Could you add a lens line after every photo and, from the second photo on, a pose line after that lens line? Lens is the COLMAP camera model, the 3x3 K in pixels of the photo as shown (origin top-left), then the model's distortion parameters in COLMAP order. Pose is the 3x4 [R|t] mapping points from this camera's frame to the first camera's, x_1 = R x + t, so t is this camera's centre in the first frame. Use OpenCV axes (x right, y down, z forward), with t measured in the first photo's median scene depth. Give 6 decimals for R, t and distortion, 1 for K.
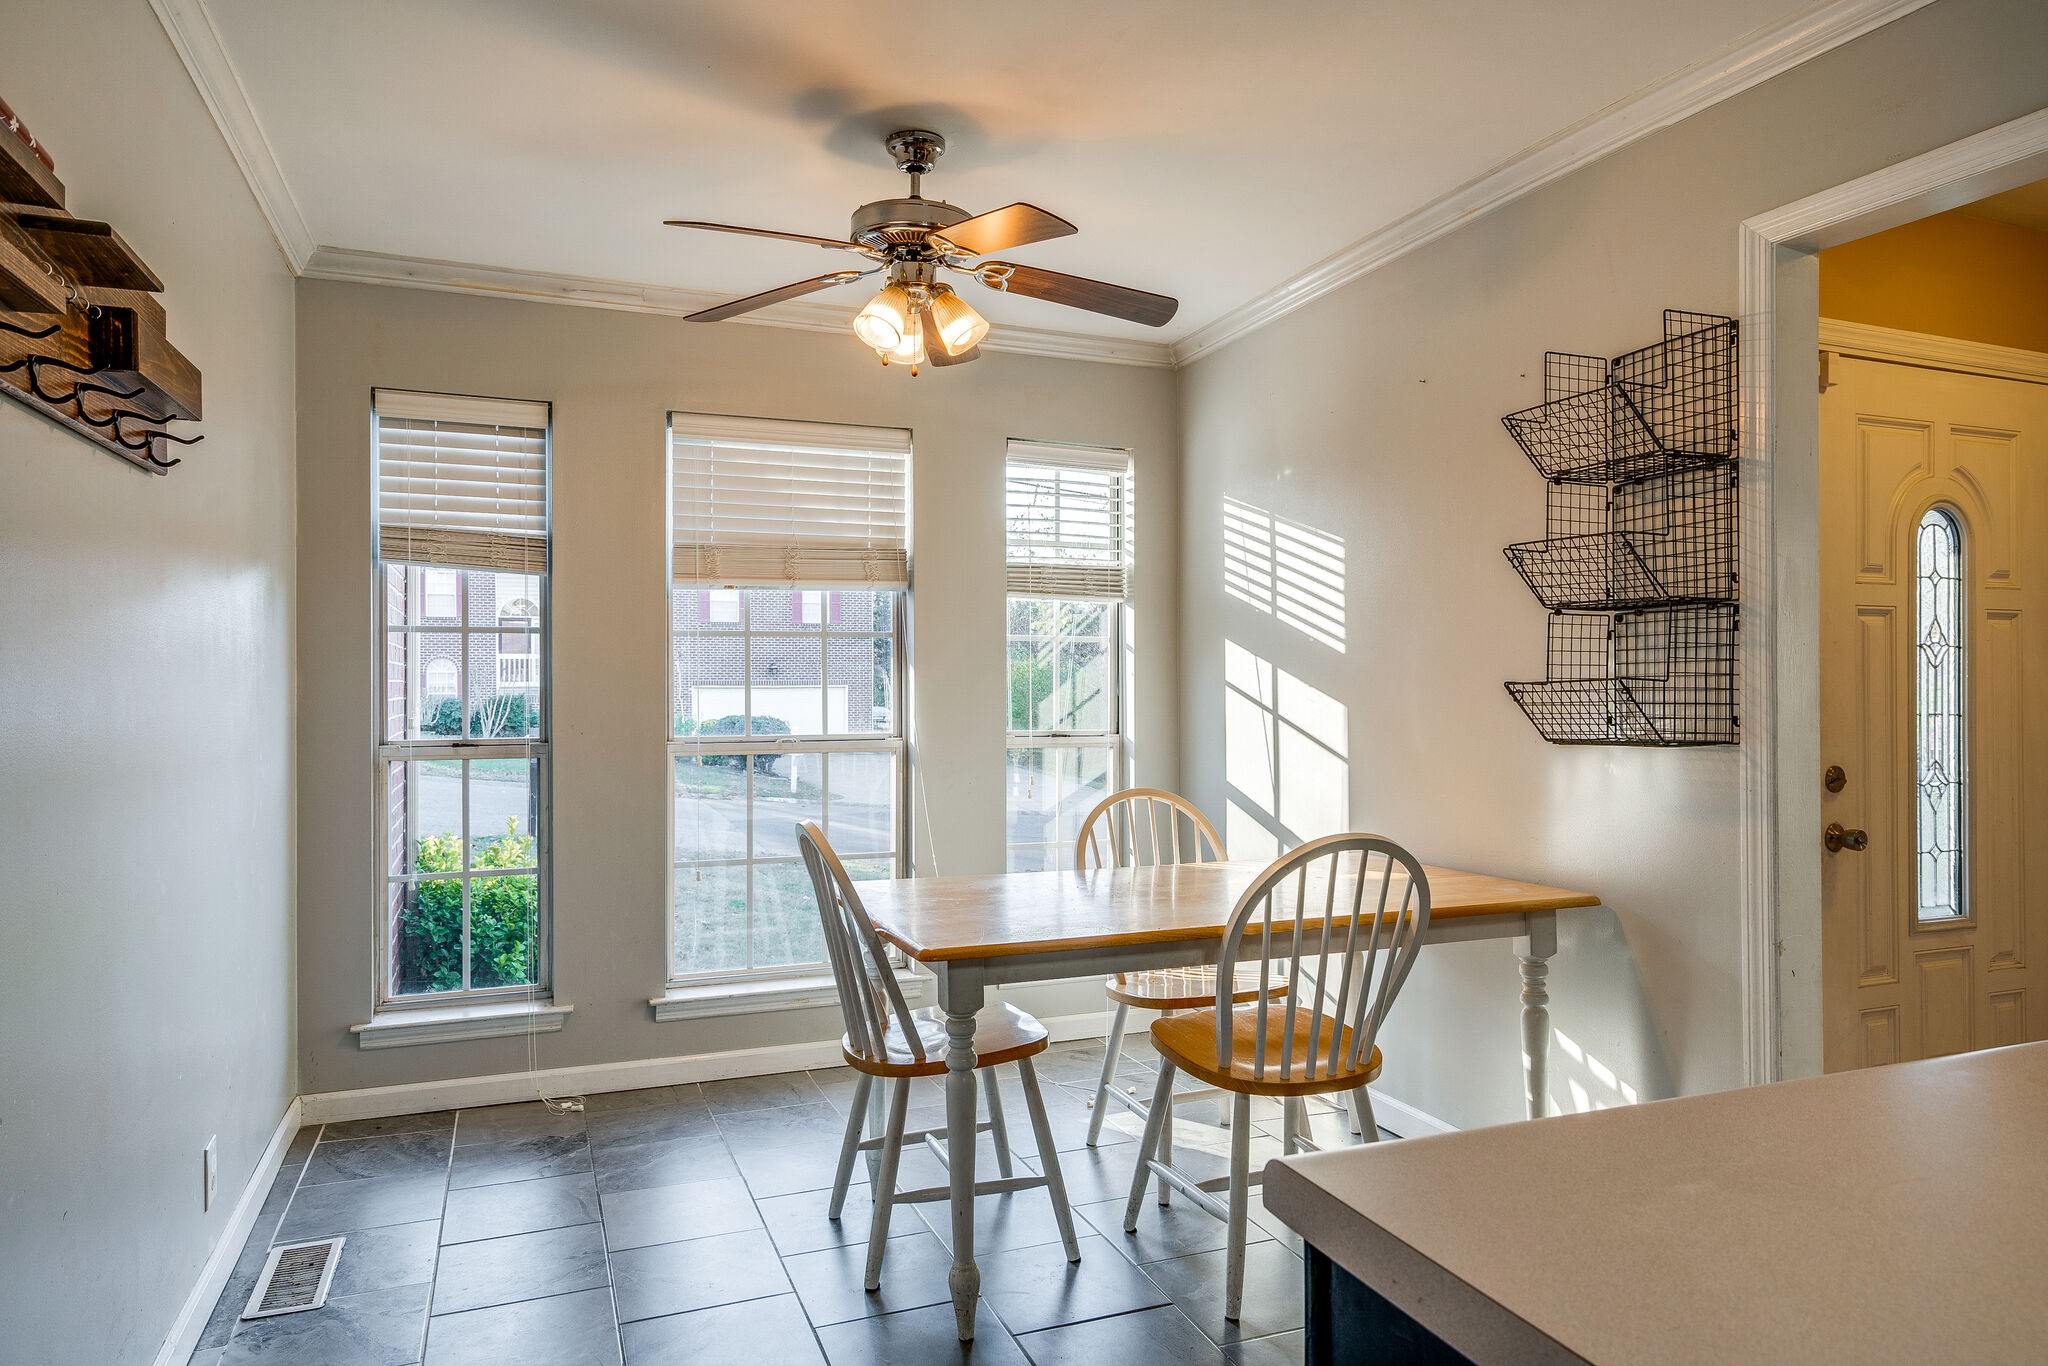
lens RADIAL K [[1240.0, 0, 1024.0], [0, 1240.0, 683.0], [0, 0, 1]] dist [0.000380, 0.000340]
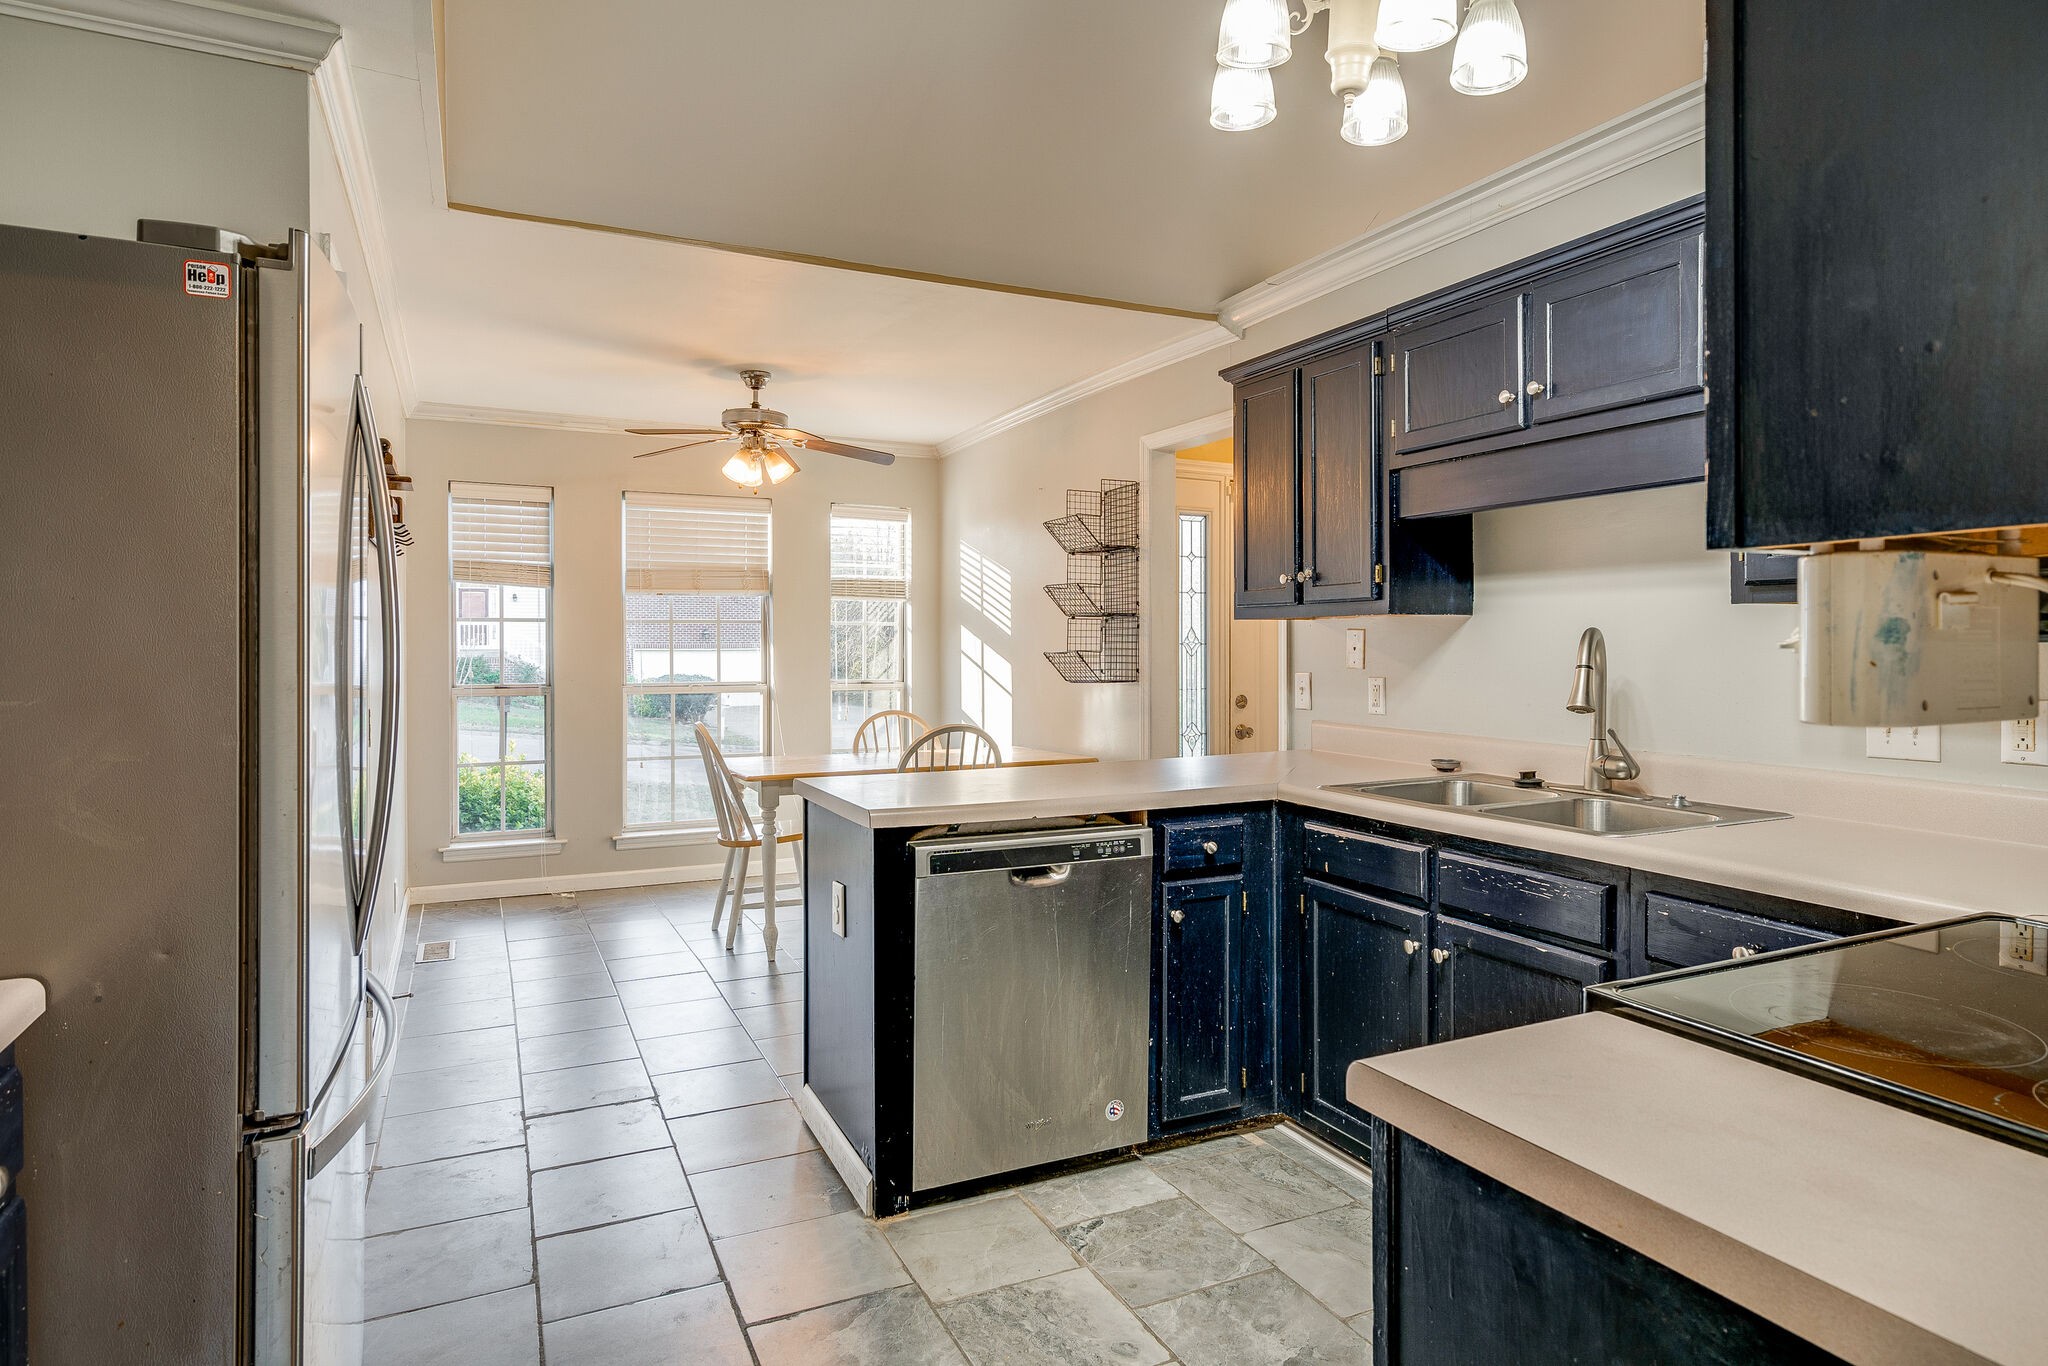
lens RADIAL K [[1136.7, 0, 1025.0], [0, 1136.7, 658.3], [0, 0, 1]] dist [0.001032, 0.000272]
pose [[0.997423, 0.000302, 0.071738, 0.159351], [-0.001014, 0.999951, 0.009892, -0.006440], [-0.071732, -0.009939, 0.997374, -0.629150]]
